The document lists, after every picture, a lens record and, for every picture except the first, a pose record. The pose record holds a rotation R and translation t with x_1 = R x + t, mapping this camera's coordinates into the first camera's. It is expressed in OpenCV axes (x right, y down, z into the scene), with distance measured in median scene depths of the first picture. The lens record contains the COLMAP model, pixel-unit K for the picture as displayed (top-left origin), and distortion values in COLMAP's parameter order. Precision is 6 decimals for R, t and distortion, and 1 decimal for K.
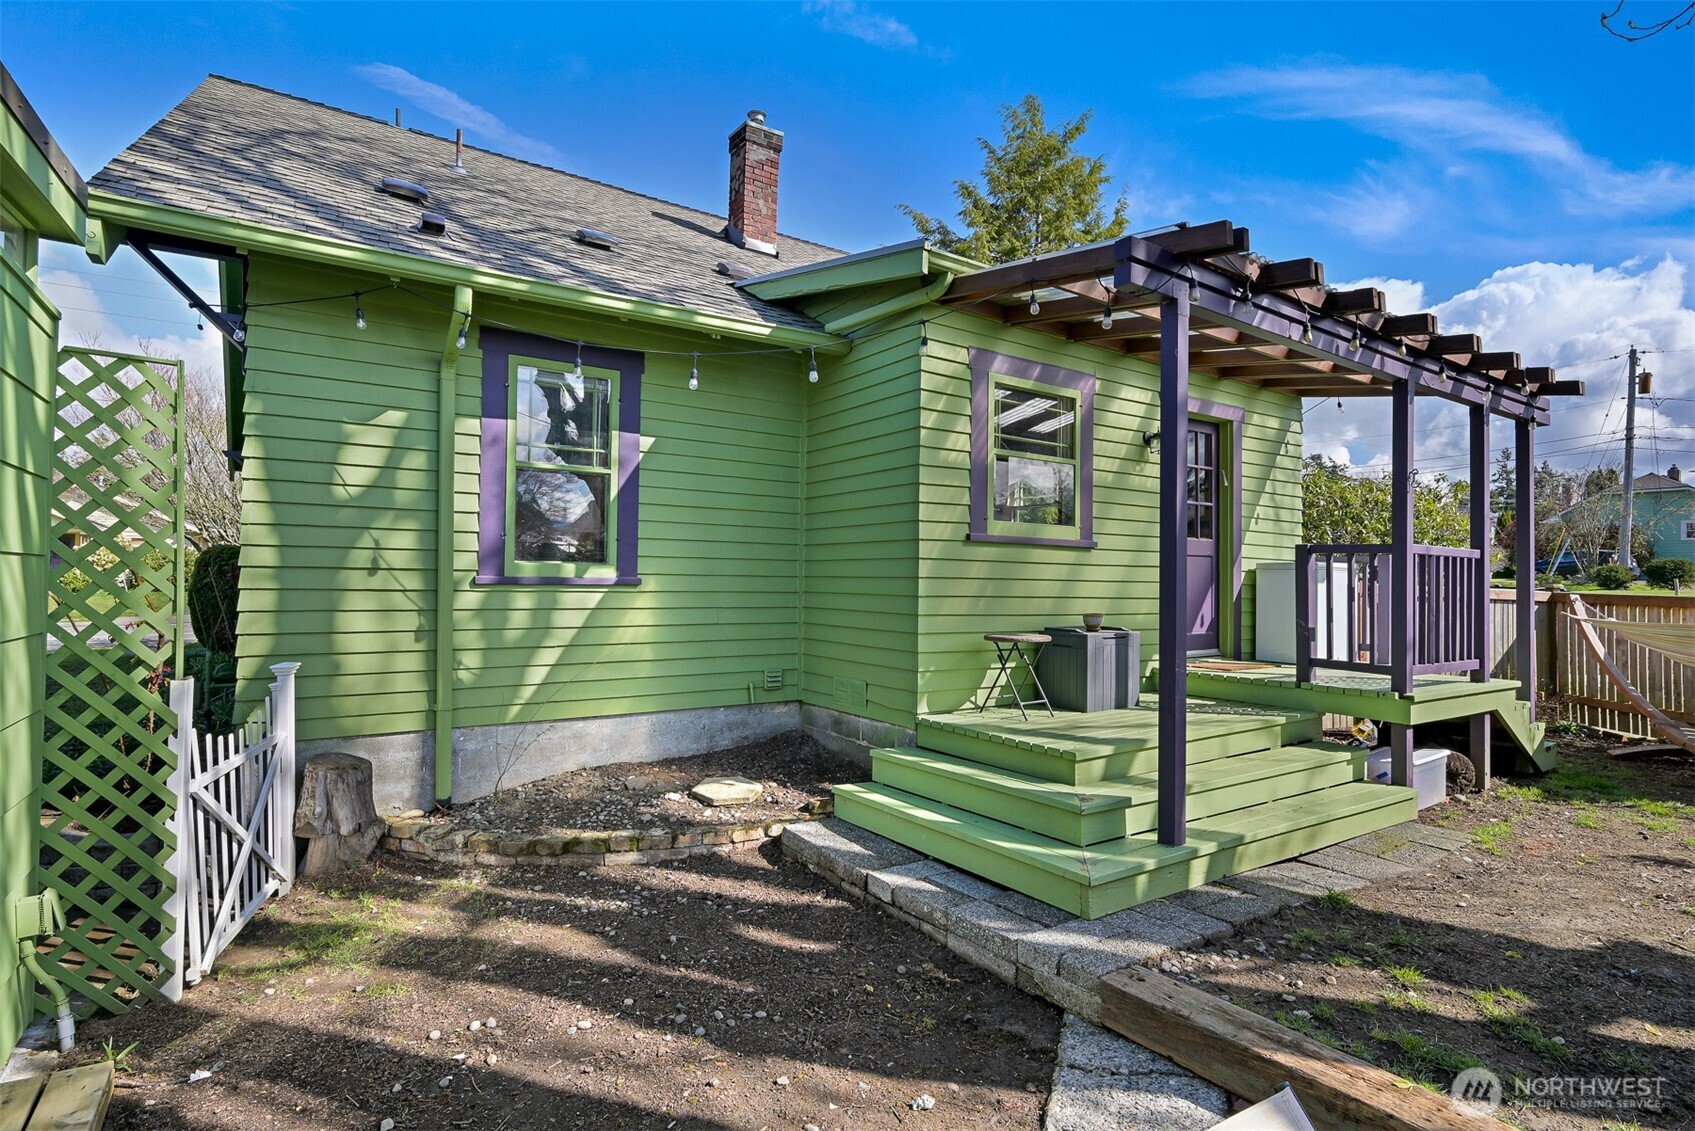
lens RADIAL K [[849.9, 0, 847.5], [0, 849.9, 565.5], [0, 0, 1]] dist [-0.002787, -0.001386]
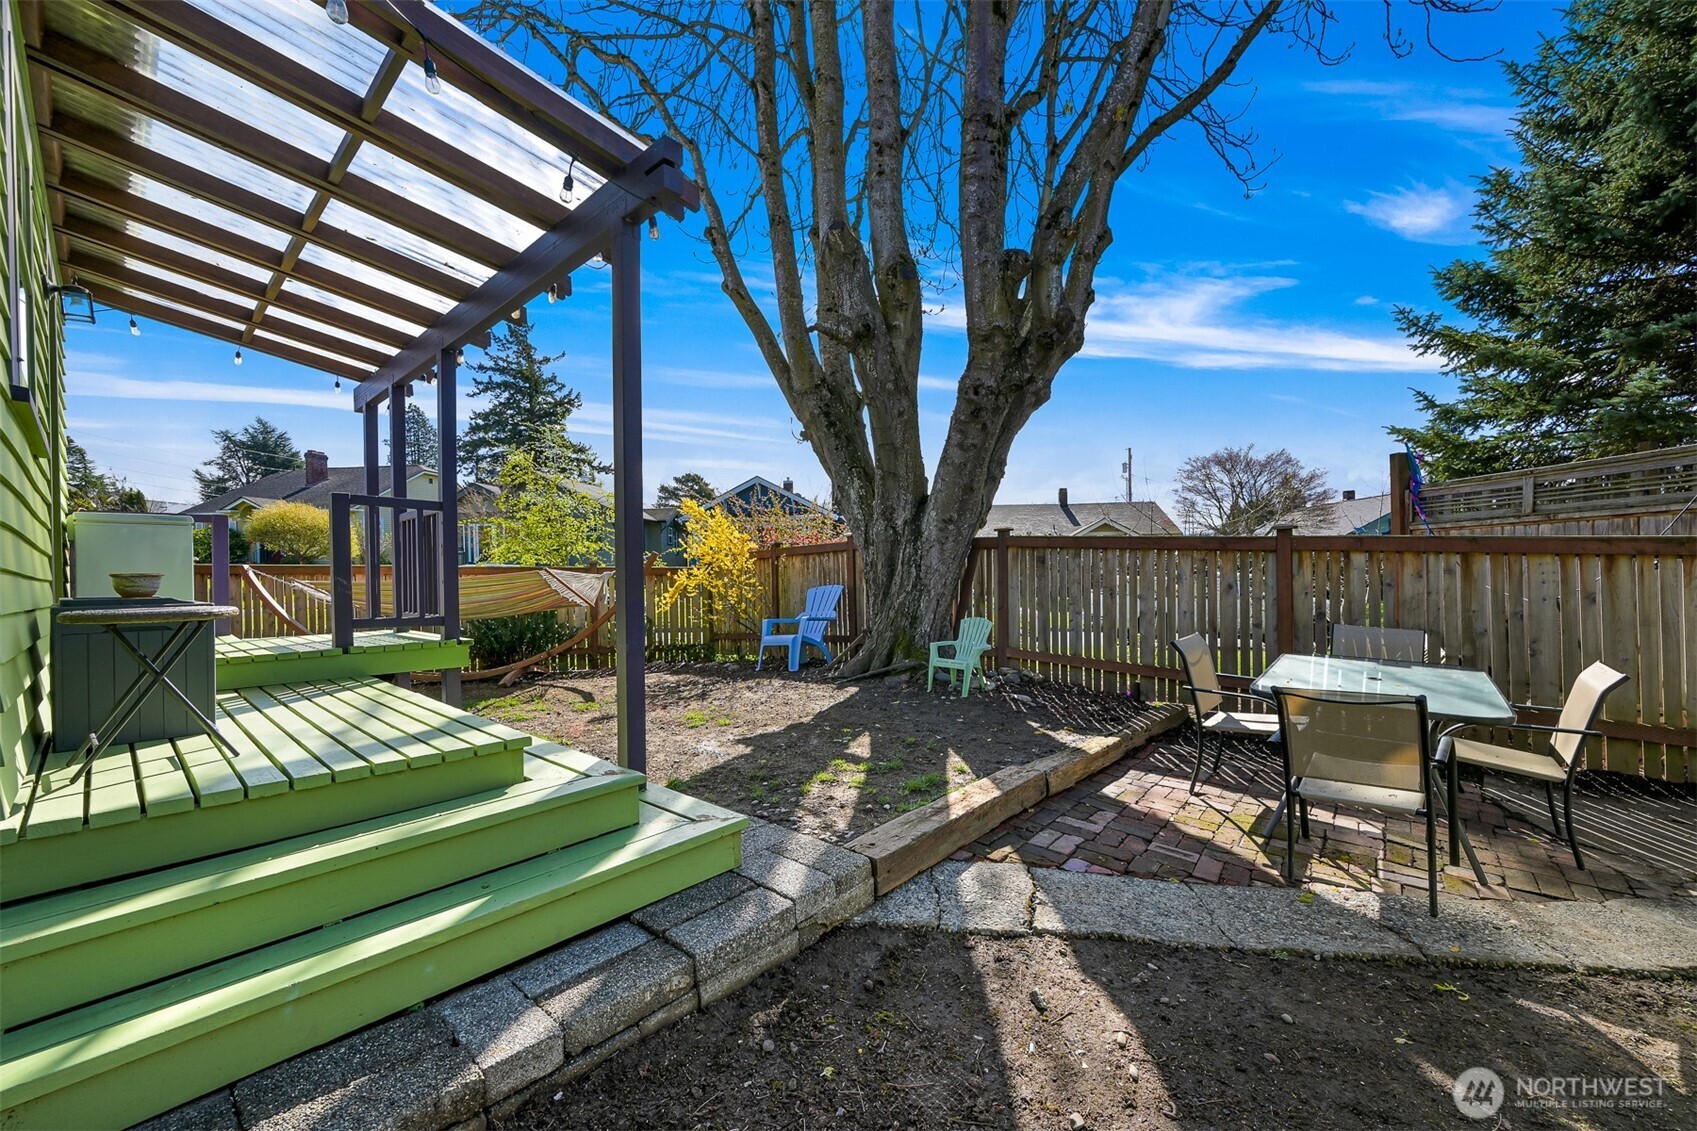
lens RADIAL K [[675.4, 0, 872.0], [0, 675.4, 557.0], [0, 0, 1]] dist [-0.000150, 0.000017]
pose [[-0.248046, 0.011174, 0.968684, -0.343677], [-0.006076, 0.999896, -0.013090, 0.052699], [-0.968729, -0.009133, -0.247953, 0.719976]]
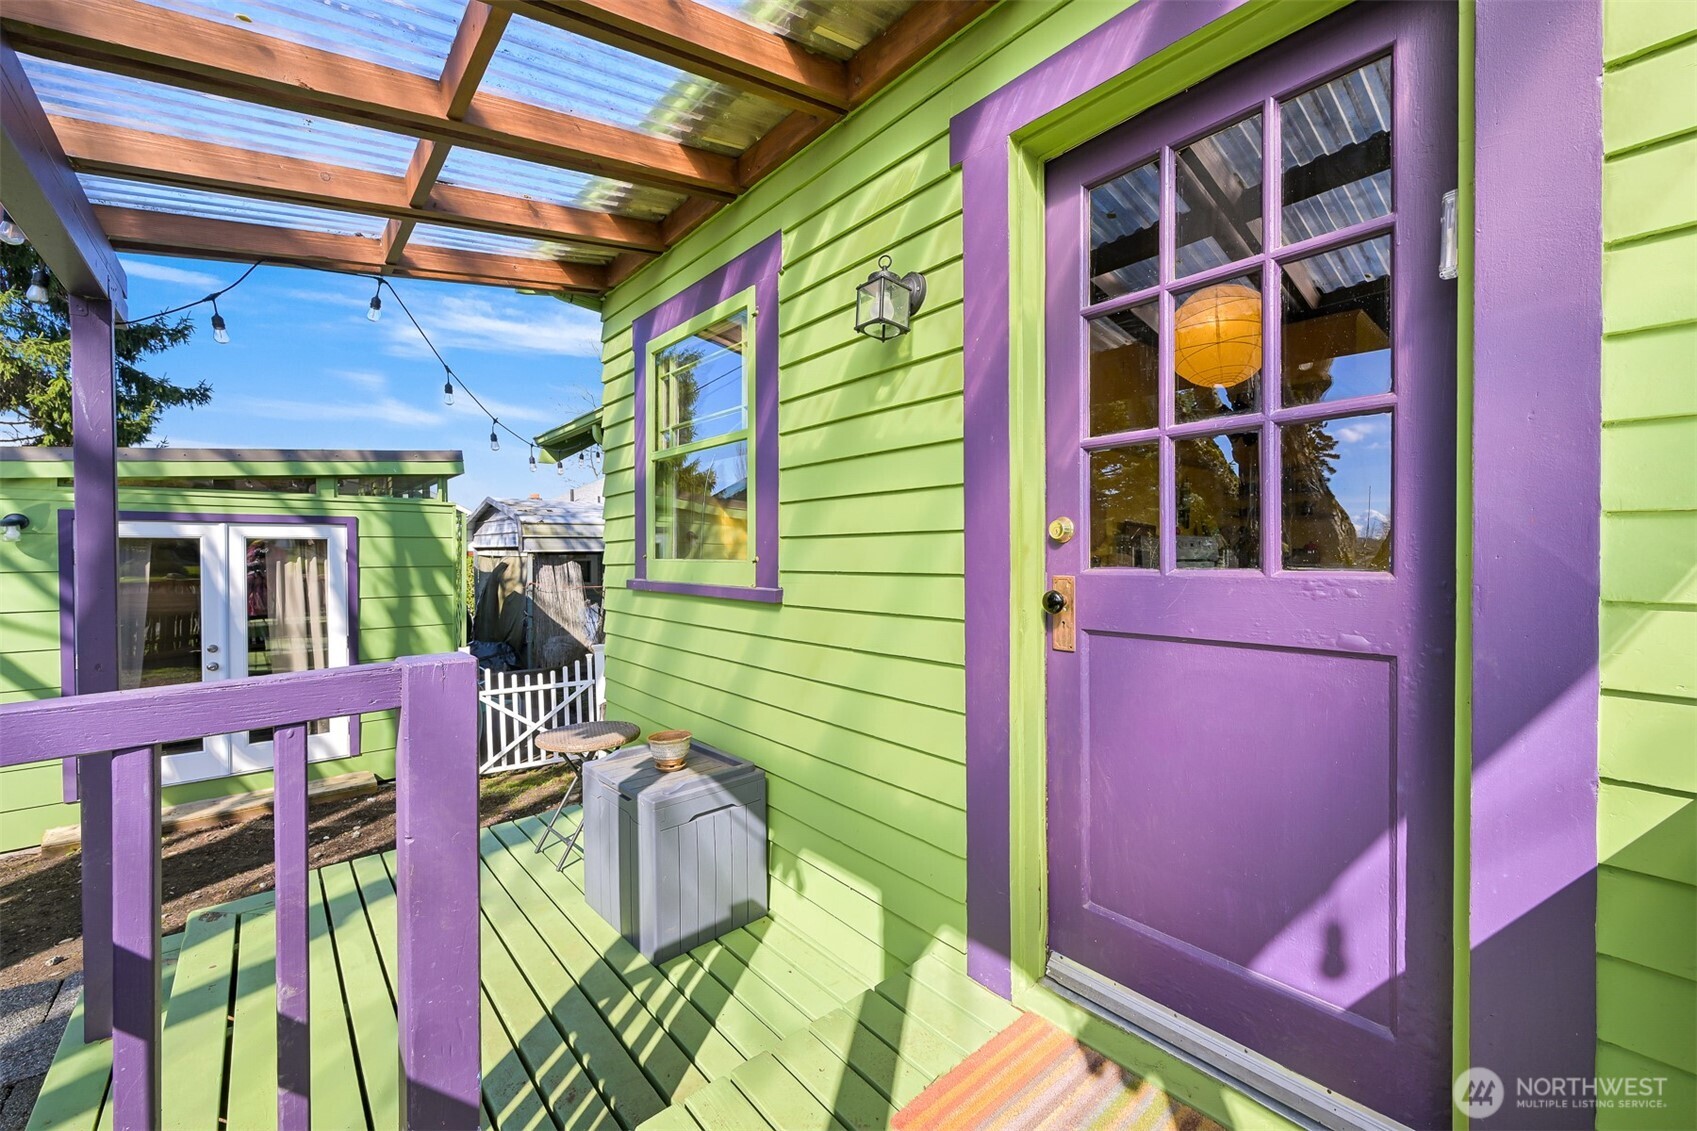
lens RADIAL K [[675.4, 0, 872.0], [0, 675.4, 557.0], [0, 0, 1]] dist [-0.000150, 0.000017]
pose [[0.131971, -0.007318, -0.991227, 0.802289], [0.026731, 0.999635, -0.003821, -0.052053], [0.990893, -0.025992, 0.132119, 1.207591]]
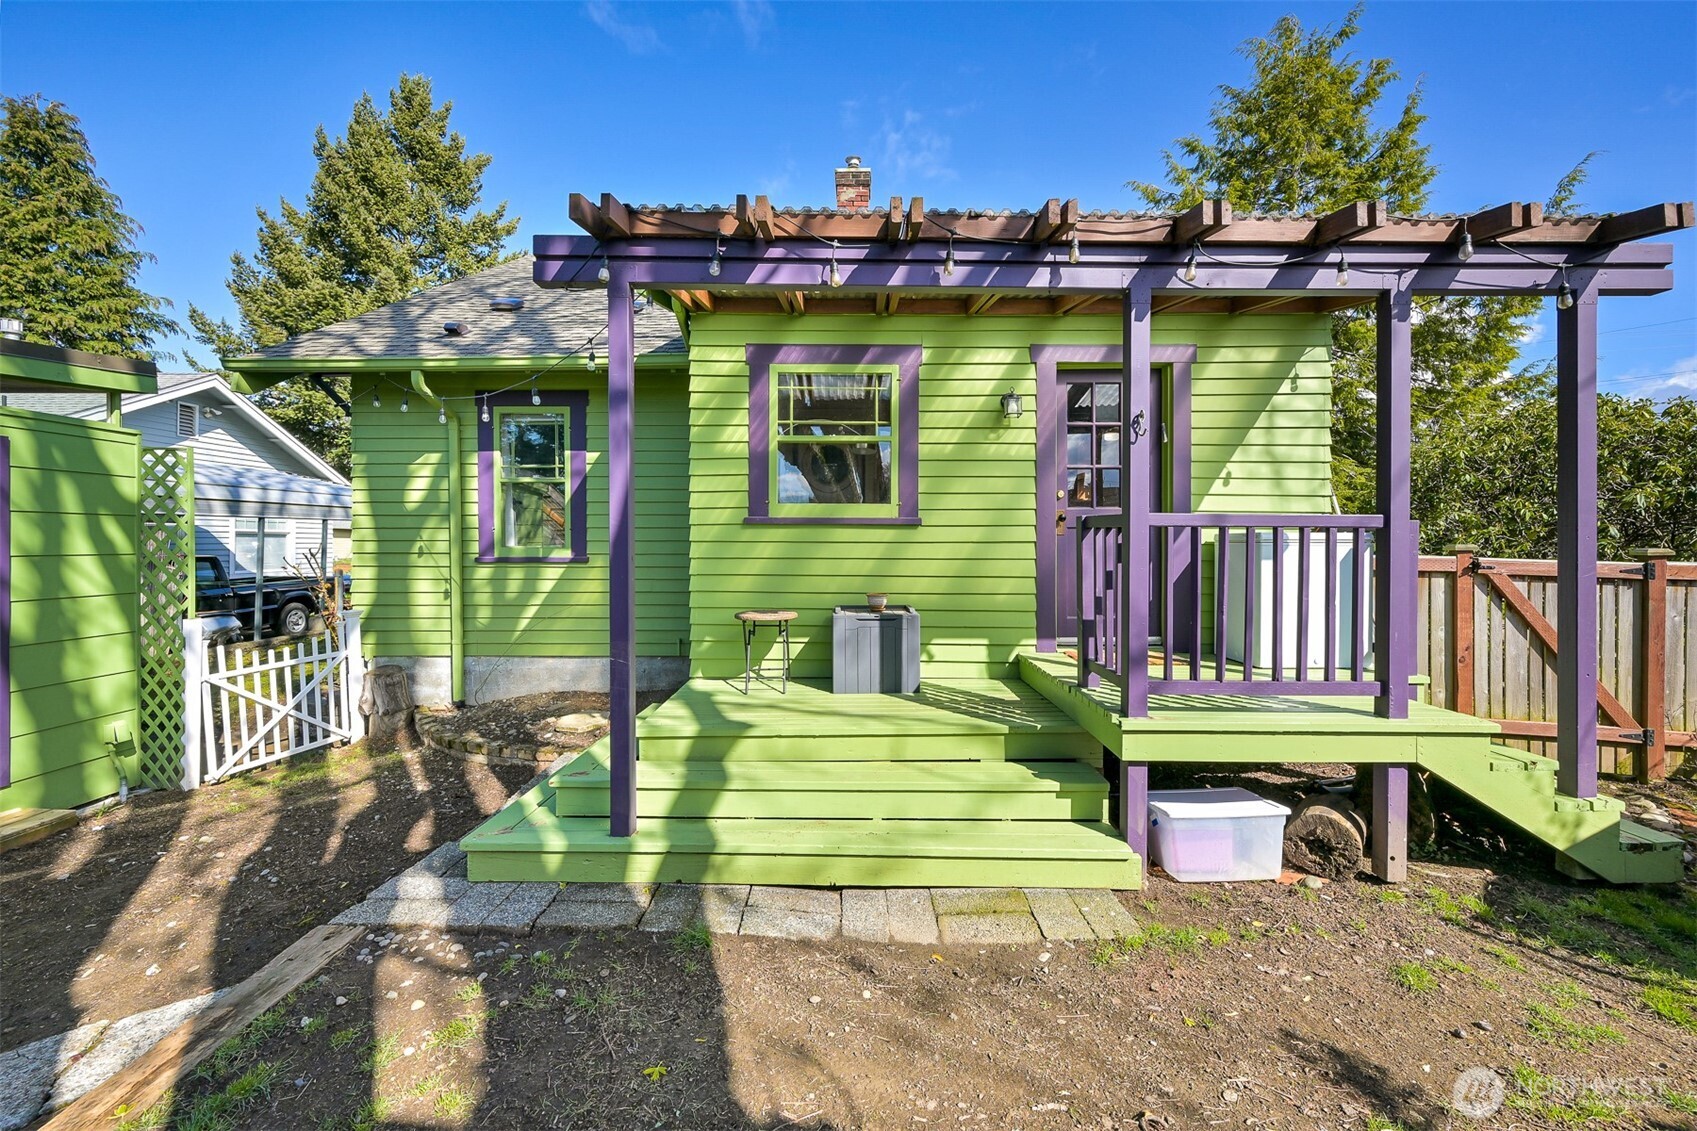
lens RADIAL K [[685.3, 0, 854.5], [0, 685.3, 544.6], [0, 0, 1]] dist [-0.003656, -0.000264]
pose [[0.821687, -0.009577, -0.569858, 0.810991], [0.020403, 0.999712, 0.012619, -0.011592], [0.569573, -0.021995, 0.821646, 0.381589]]
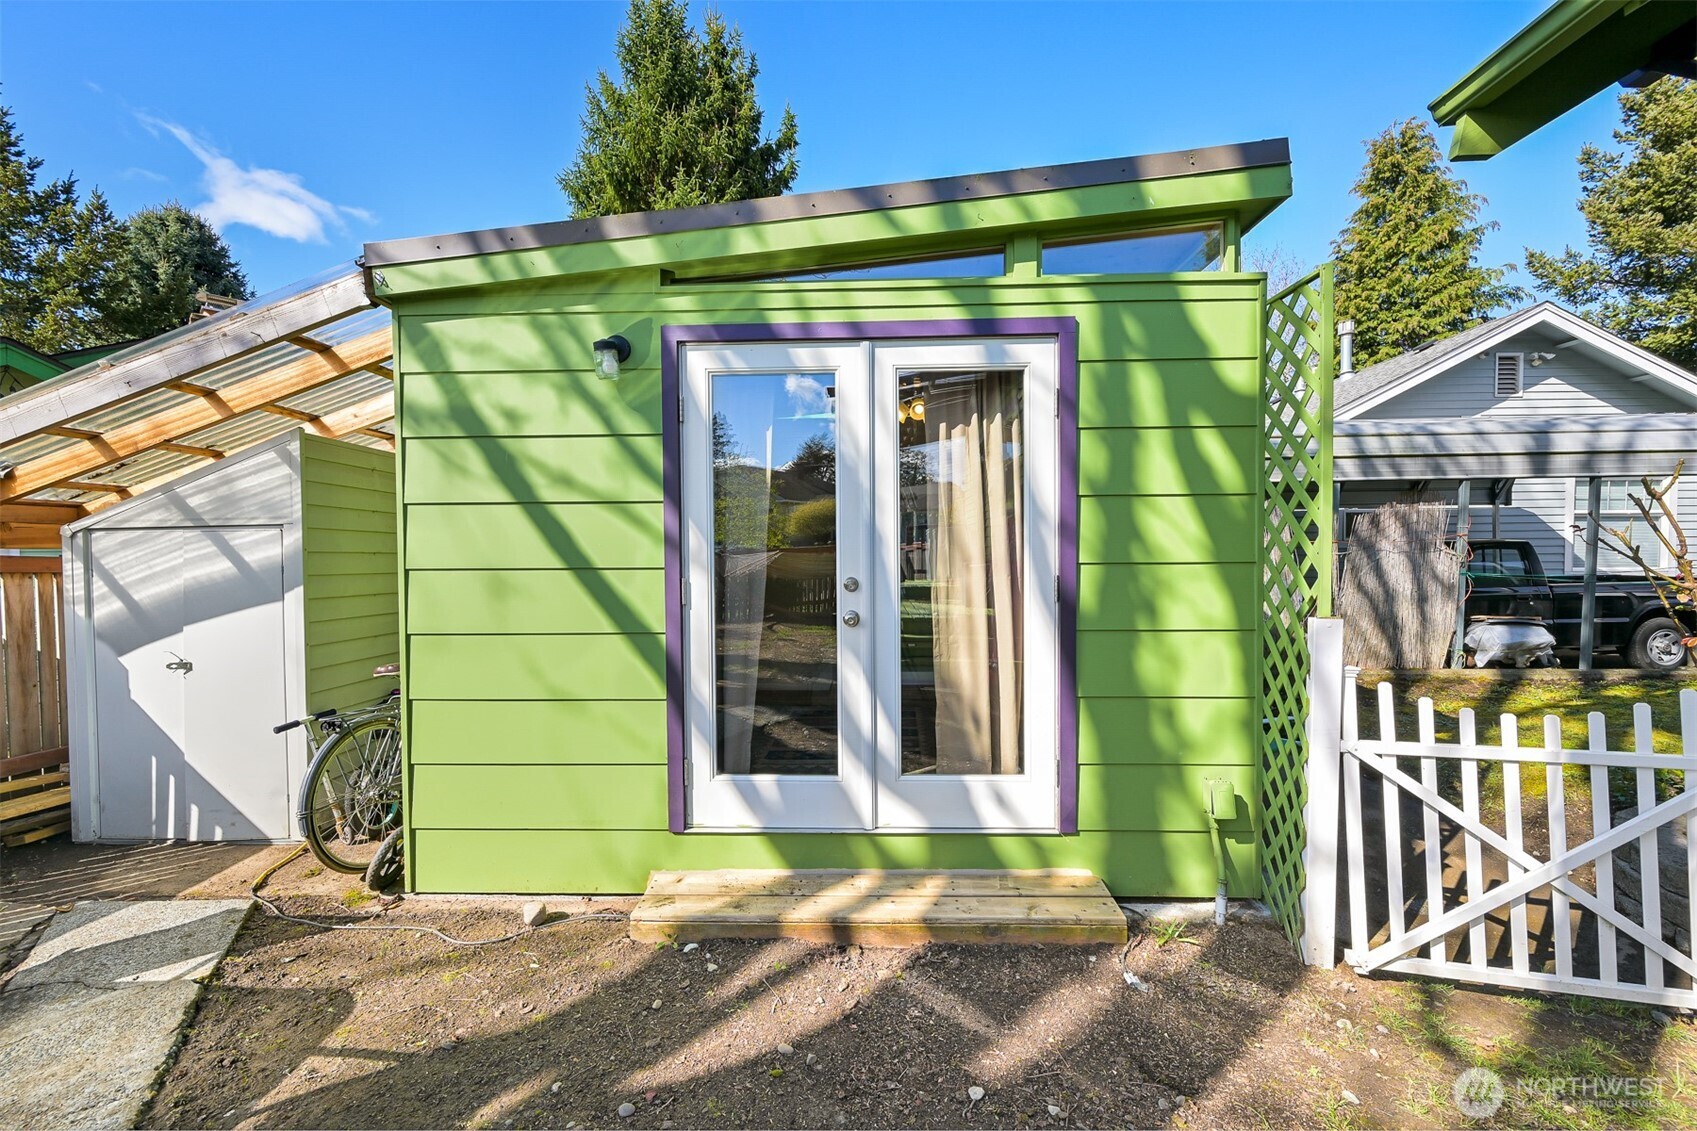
lens RADIAL K [[660.9, 0, 853.4], [0, 660.9, 564.9], [0, 0, 1]] dist [-0.001054, -0.000354]
pose [[-0.588766, 0.006956, -0.808273, 0.052367], [0.012072, 0.999927, -0.000188, 0.045670], [0.808213, -0.009868, -0.588807, 0.642235]]
